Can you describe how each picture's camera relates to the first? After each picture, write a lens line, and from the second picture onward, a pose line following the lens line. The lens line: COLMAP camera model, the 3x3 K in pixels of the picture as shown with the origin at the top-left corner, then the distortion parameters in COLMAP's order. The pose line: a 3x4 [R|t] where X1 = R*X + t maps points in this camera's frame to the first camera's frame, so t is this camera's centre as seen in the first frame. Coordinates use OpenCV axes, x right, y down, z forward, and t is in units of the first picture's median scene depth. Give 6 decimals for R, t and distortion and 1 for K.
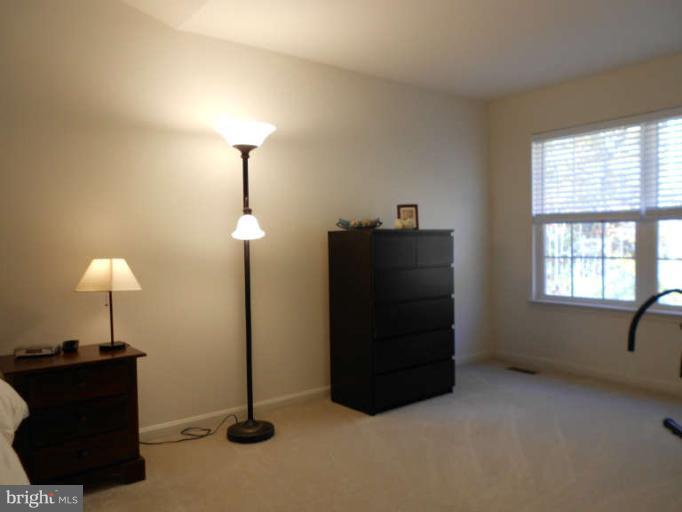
lens RADIAL K [[519.1, 0, 341.9], [0, 519.1, 255.9], [0, 0, 1]] dist [-0.001031, -0.010659]
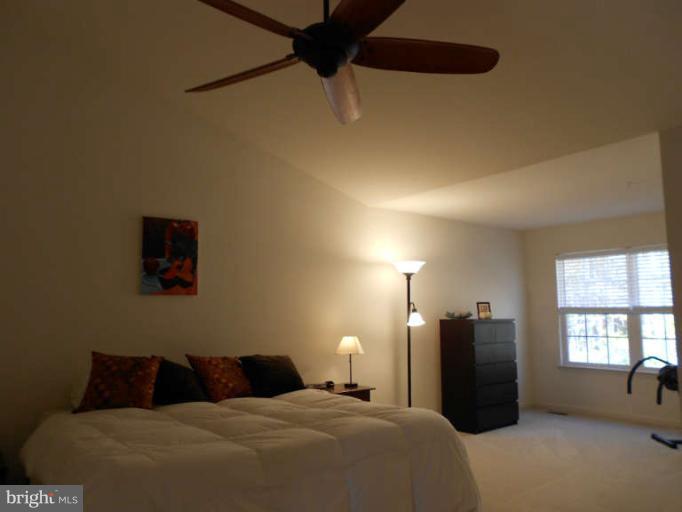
lens RADIAL K [[519.1, 0, 339.7], [0, 519.1, 256.4], [0, 0, 1]] dist [-0.001031, -0.010659]
pose [[0.999835, 0.011343, 0.014192, -0.343902], [-0.009281, 0.990420, -0.137775, -0.015357], [-0.015619, 0.137621, 0.990362, -0.595313]]
